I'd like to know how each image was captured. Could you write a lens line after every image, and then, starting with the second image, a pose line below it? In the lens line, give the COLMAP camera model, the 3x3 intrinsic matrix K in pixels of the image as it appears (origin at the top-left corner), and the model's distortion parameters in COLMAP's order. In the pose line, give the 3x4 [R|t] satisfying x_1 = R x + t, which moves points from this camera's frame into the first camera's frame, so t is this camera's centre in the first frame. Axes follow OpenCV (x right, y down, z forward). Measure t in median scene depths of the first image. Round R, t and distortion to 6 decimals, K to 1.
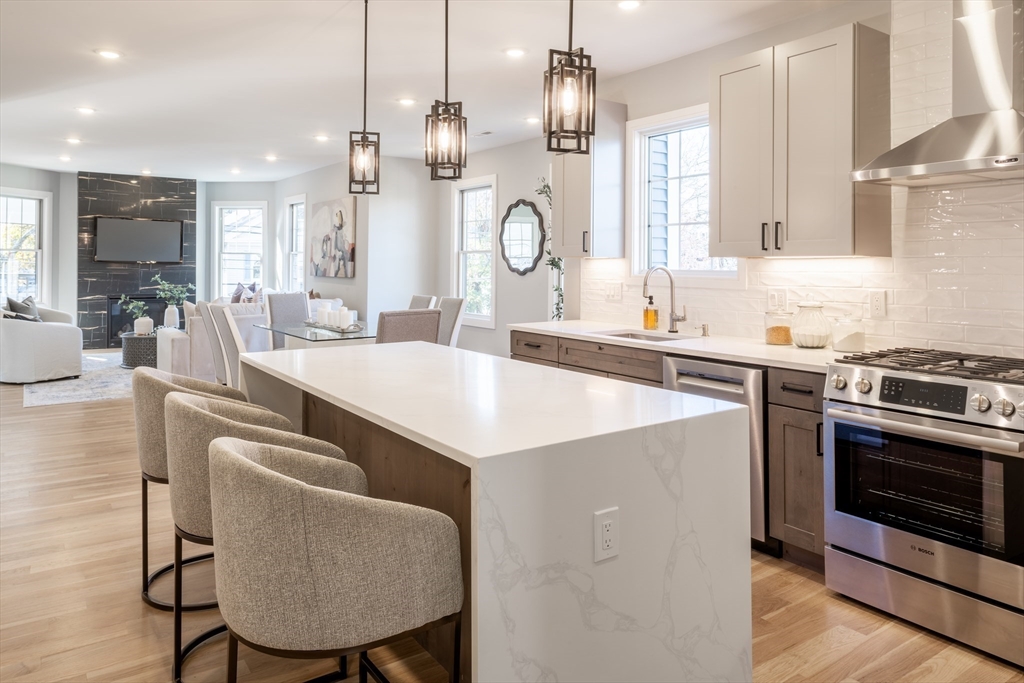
lens RADIAL K [[694.6, 0, 506.0], [0, 694.6, 335.8], [0, 0, 1]] dist [0.002280, 0.000576]
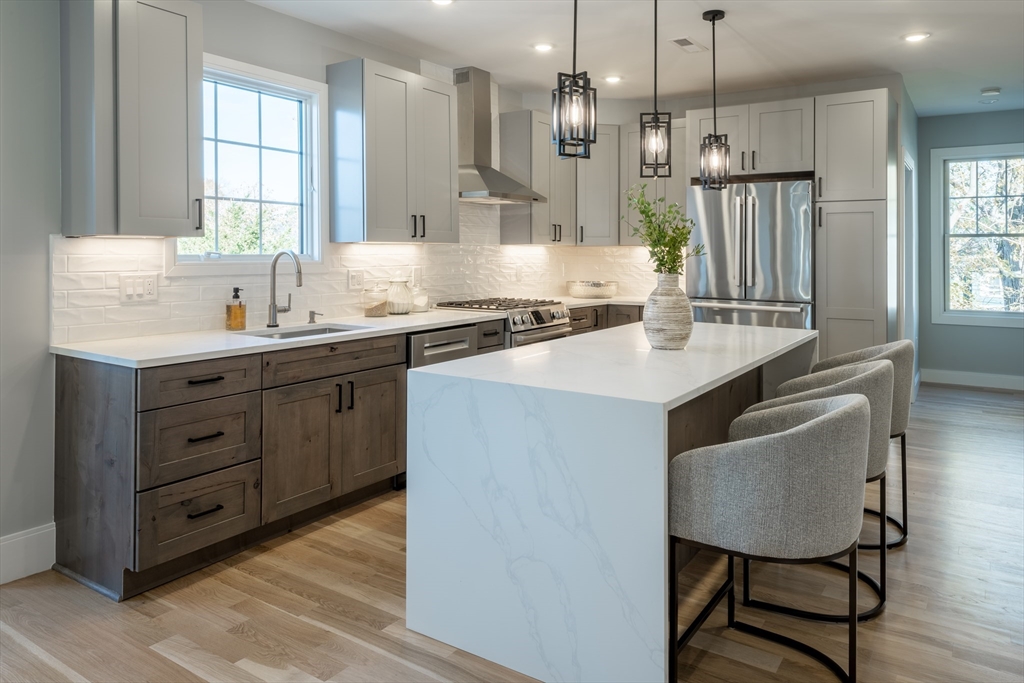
lens RADIAL K [[694.6, 0, 506.0], [0, 694.6, 335.8], [0, 0, 1]] dist [0.002280, 0.000576]
pose [[-0.349121, -0.125256, 0.928669, -0.703866], [0.085093, 0.982694, 0.164532, -0.117806], [-0.933206, 0.136465, -0.332421, 1.070074]]
